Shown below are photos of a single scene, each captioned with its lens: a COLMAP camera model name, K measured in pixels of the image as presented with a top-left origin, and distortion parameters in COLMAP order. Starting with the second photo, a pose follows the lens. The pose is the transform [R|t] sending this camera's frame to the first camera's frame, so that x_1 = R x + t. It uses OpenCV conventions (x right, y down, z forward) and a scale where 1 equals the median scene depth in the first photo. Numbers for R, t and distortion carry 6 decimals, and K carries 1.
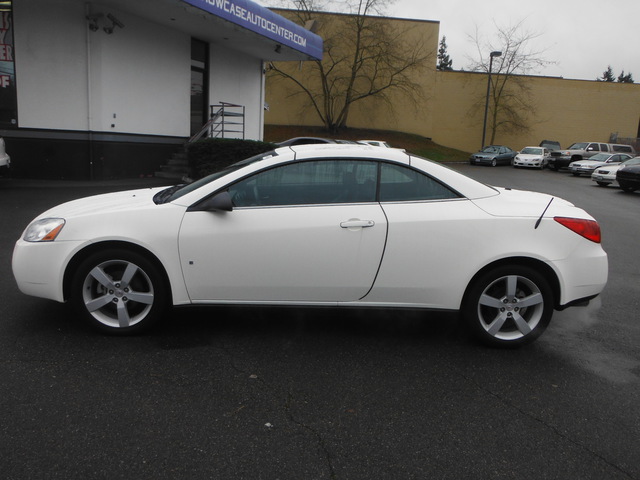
lens RADIAL K [[526.4, 0, 312.8], [0, 526.4, 240.2], [0, 0, 1]] dist [0.004079, 0.008062]
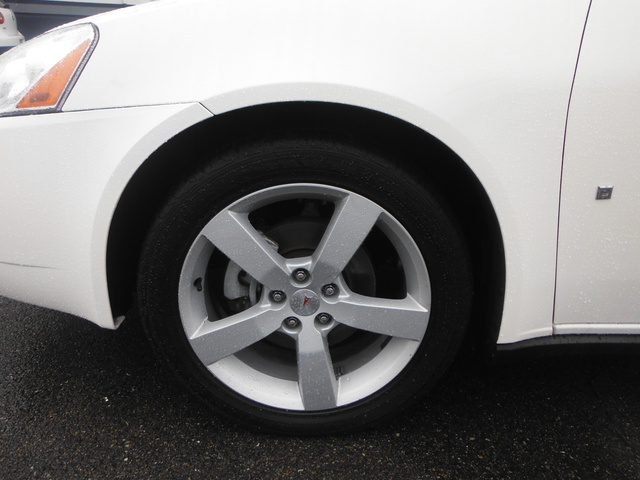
lens RADIAL K [[526.4, 0, 312.8], [0, 526.4, 240.2], [0, 0, 1]] dist [0.004079, 0.008062]
pose [[0.999329, 0.001785, -0.036594, -0.353084], [0.004473, 0.985395, 0.170227, 0.020863], [0.036363, -0.170276, 0.984725, 0.728820]]
